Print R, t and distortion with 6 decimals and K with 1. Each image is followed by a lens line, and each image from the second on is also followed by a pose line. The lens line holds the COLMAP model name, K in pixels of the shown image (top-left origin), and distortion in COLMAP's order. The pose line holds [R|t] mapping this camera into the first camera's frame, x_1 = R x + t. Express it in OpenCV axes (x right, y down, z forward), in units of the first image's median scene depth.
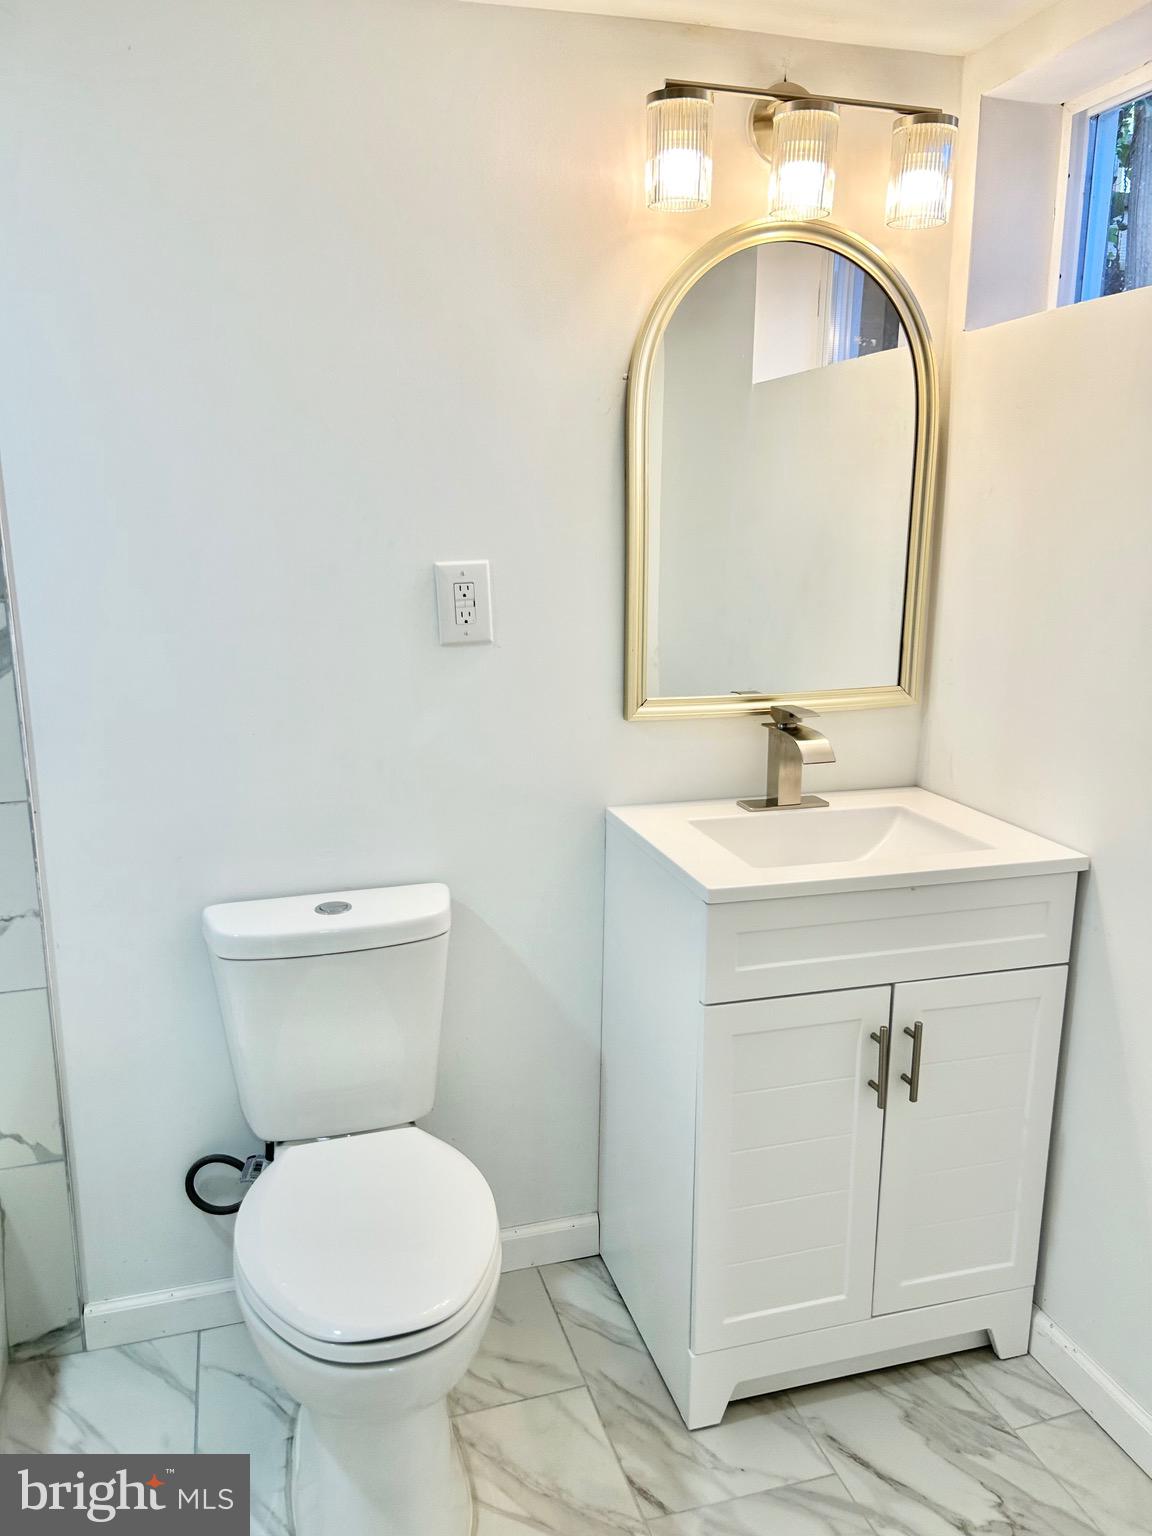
lens RADIAL K [[1162.5, 0, 576.0], [0, 1162.5, 768.0], [0, 0, 1]] dist [0.064617, -0.071113]
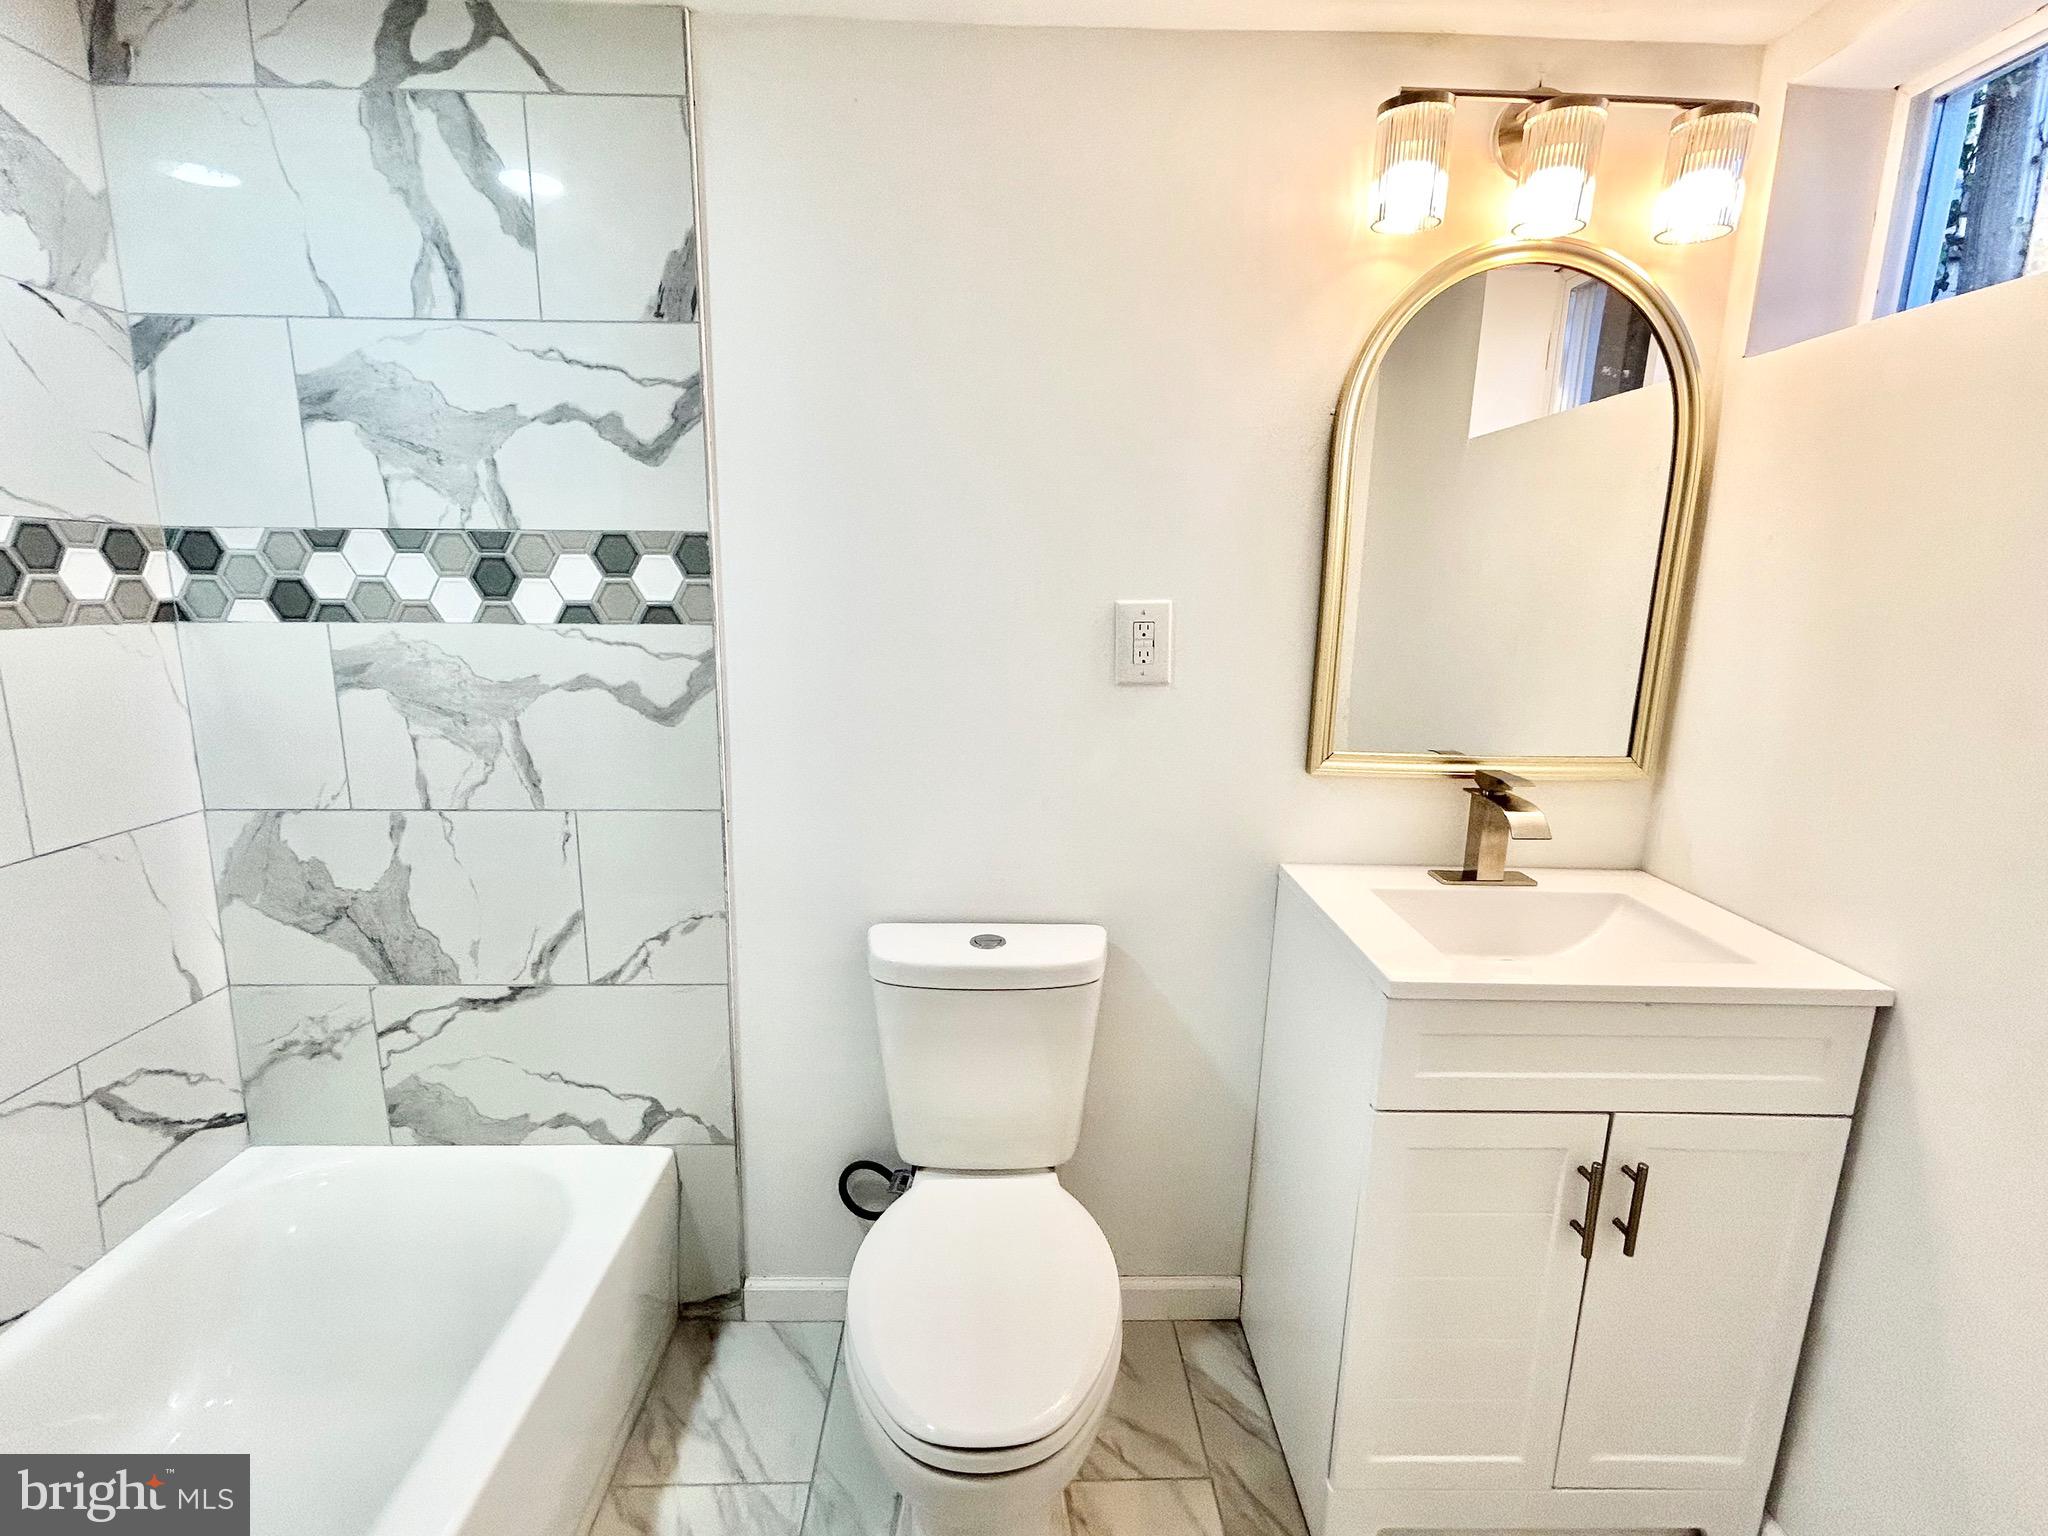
lens RADIAL K [[960.6, 0, 1024.0], [0, 960.6, 768.0], [0, 0, 1]] dist [-0.001876, 0.001097]
pose [[0.965901, 0.071758, -0.248770, 0.014573], [-0.077125, 0.996951, -0.011883, -0.019986], [0.247159, 0.030664, 0.968490, 0.201349]]
